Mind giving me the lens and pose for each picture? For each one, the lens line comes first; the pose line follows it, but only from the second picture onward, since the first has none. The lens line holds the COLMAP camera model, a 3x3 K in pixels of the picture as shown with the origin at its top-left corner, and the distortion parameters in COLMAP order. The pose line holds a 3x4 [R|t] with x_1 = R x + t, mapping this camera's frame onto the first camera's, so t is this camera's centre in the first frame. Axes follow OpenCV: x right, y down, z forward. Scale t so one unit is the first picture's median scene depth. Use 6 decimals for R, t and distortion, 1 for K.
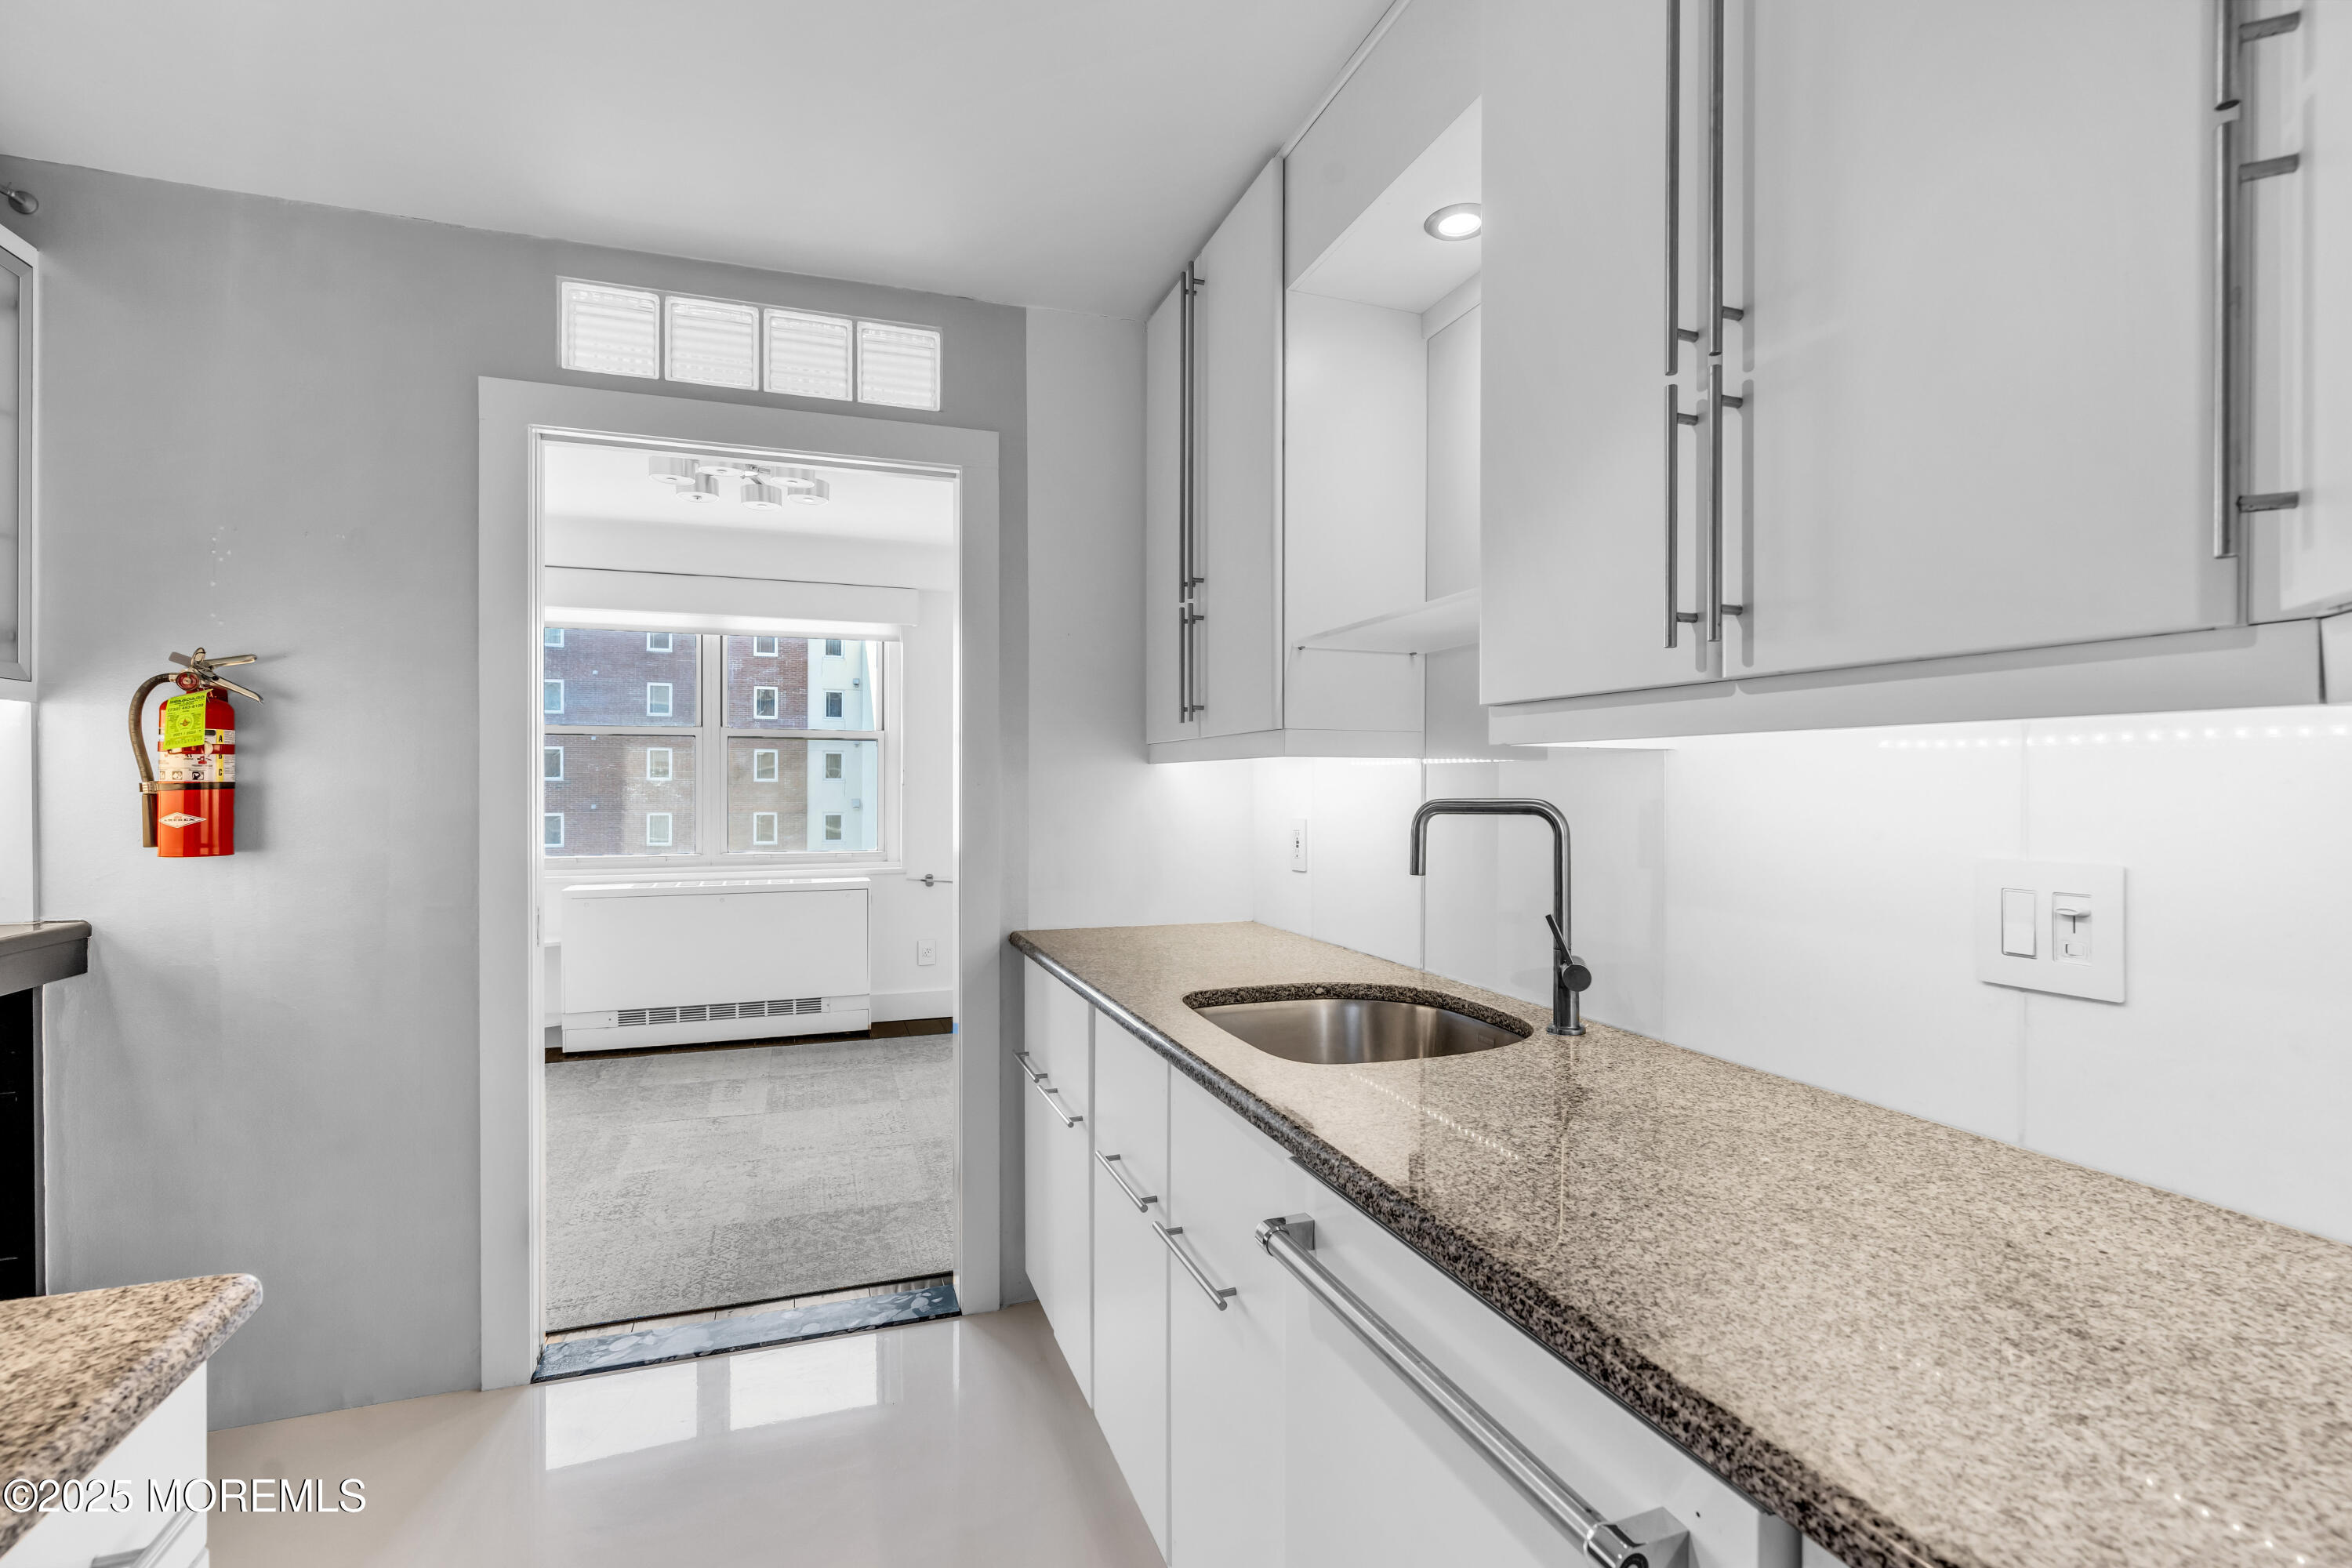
lens RADIAL K [[1094.6, 0, 1183.6], [0, 1094.6, 785.6], [0, 0, 1]] dist [-0.007556, 0.002014]
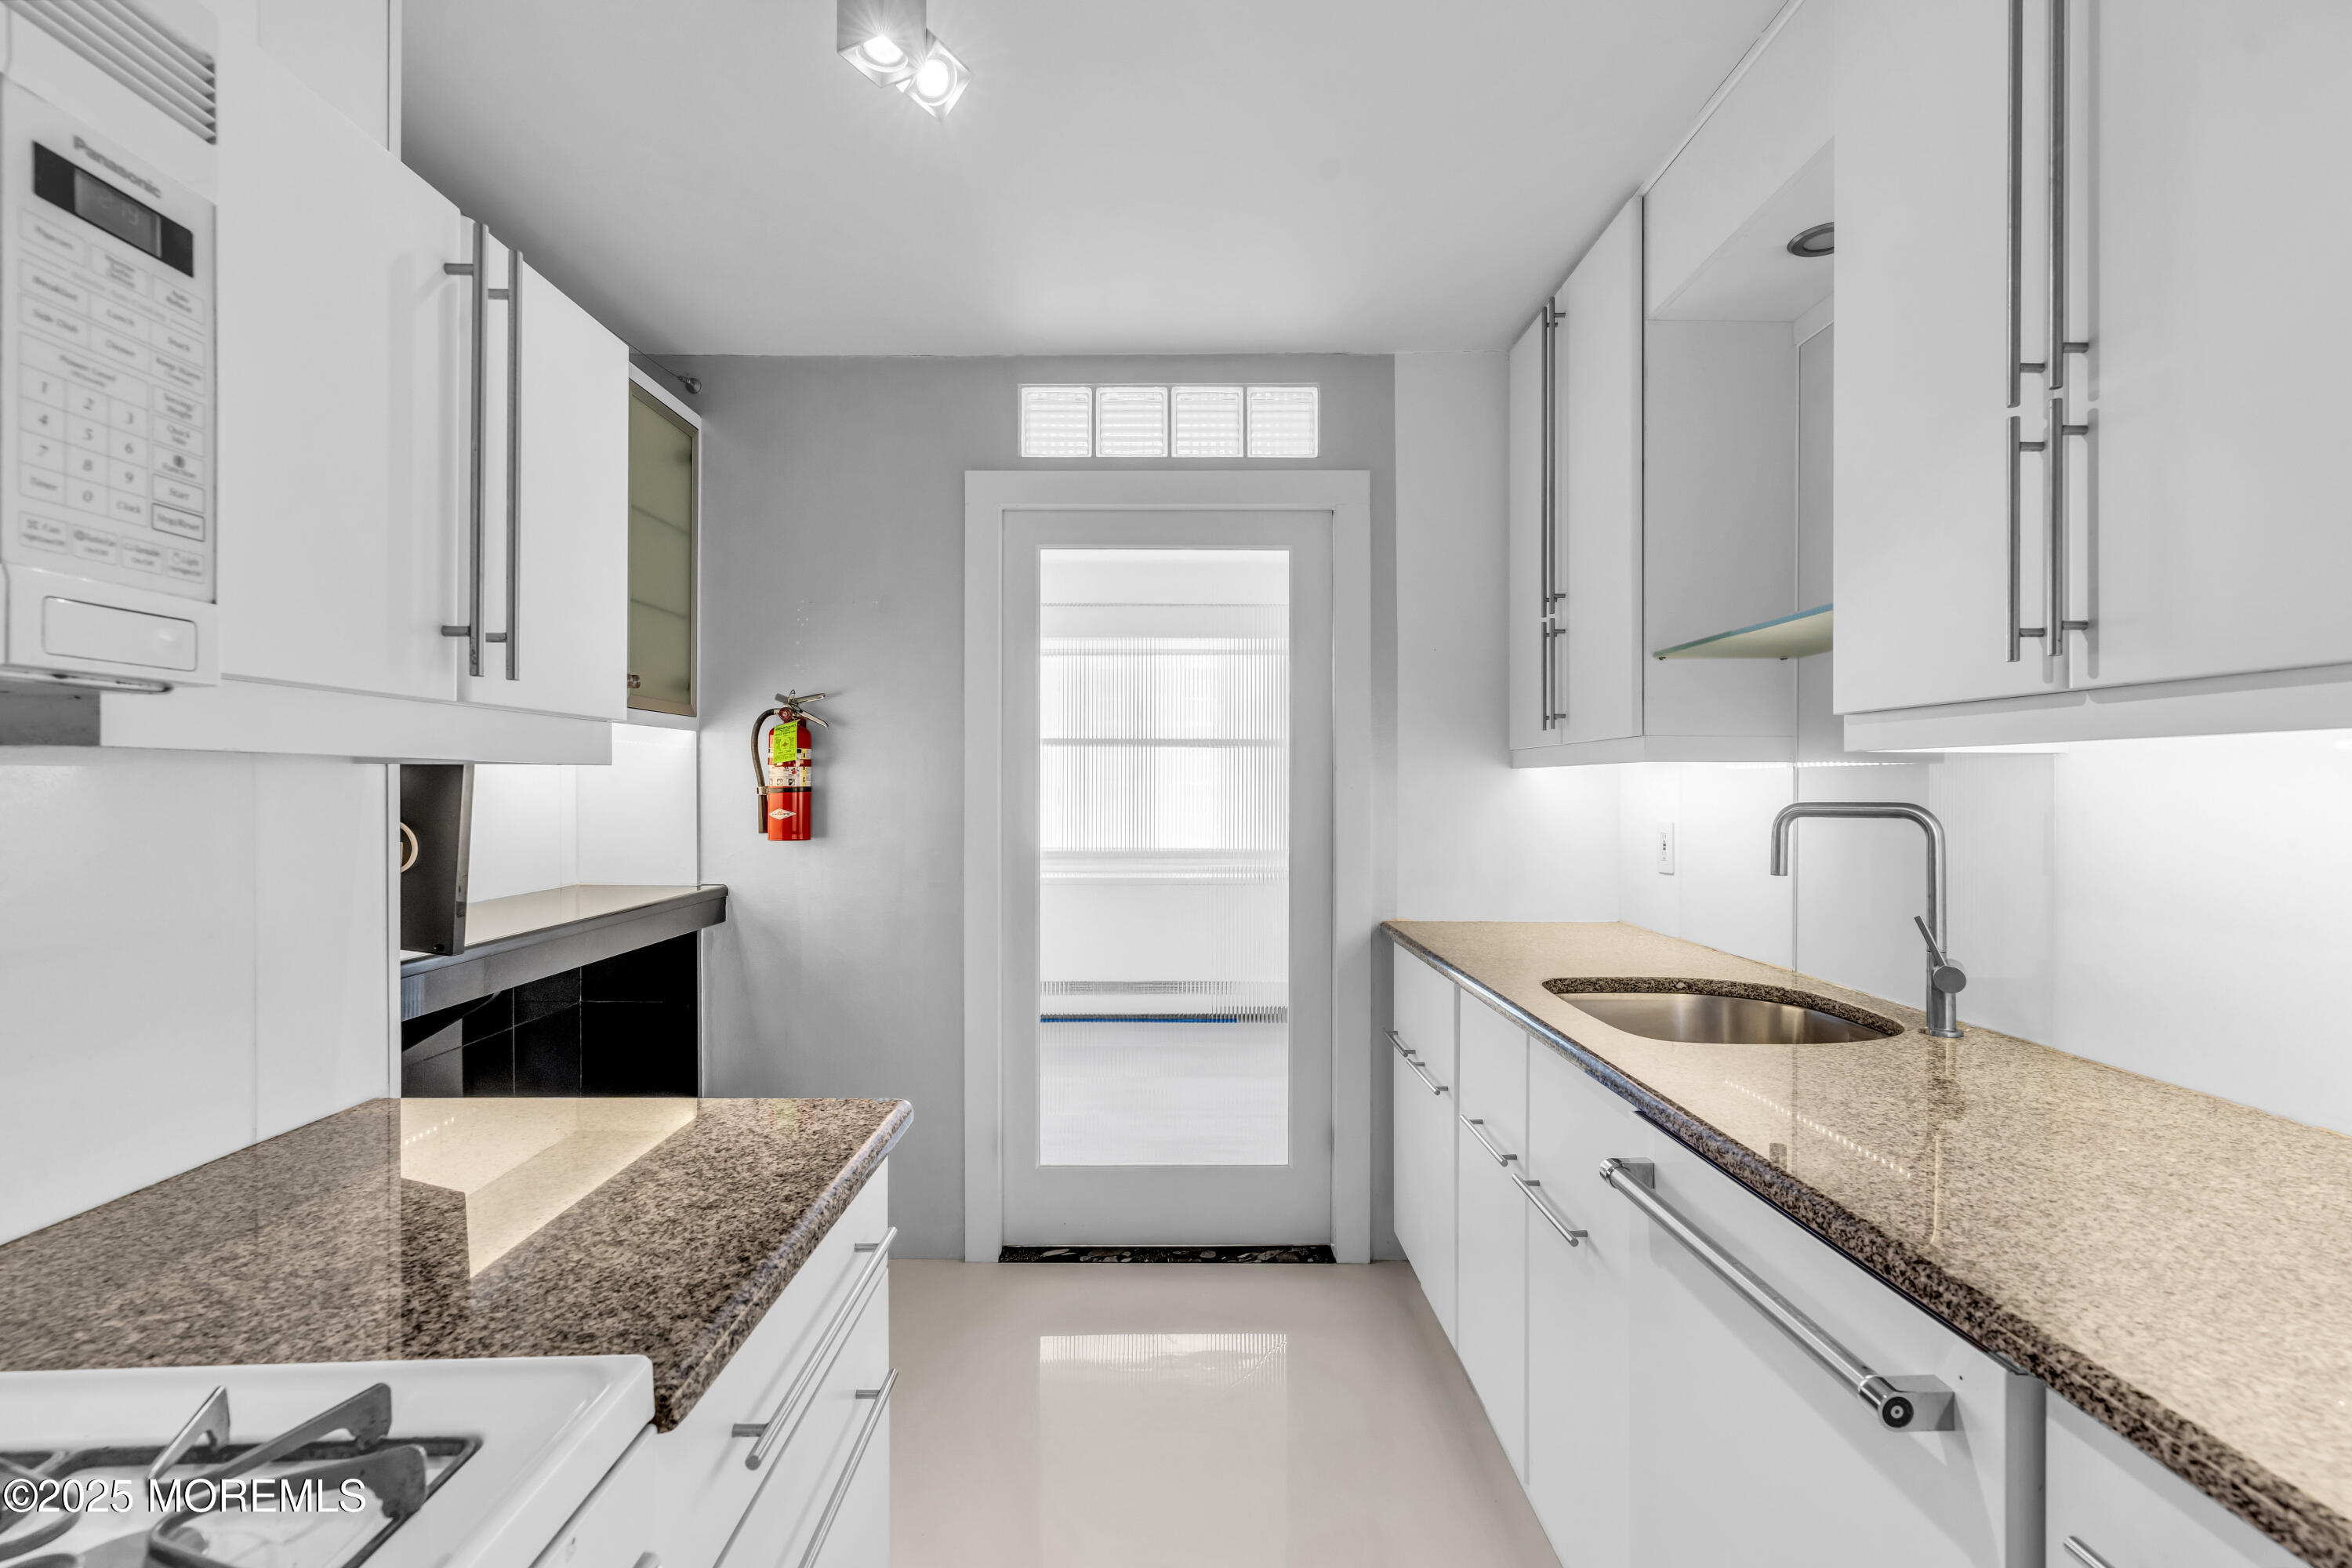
lens RADIAL K [[1094.6, 0, 1171.2], [0, 1094.6, 787.7], [0, 0, 1]] dist [-0.007556, 0.002014]
pose [[0.943388, -0.000592, -0.331690, 0.011779], [0.000392, 1.000000, -0.000671, -0.000983], [0.331690, 0.000503, 0.943388, -0.155004]]
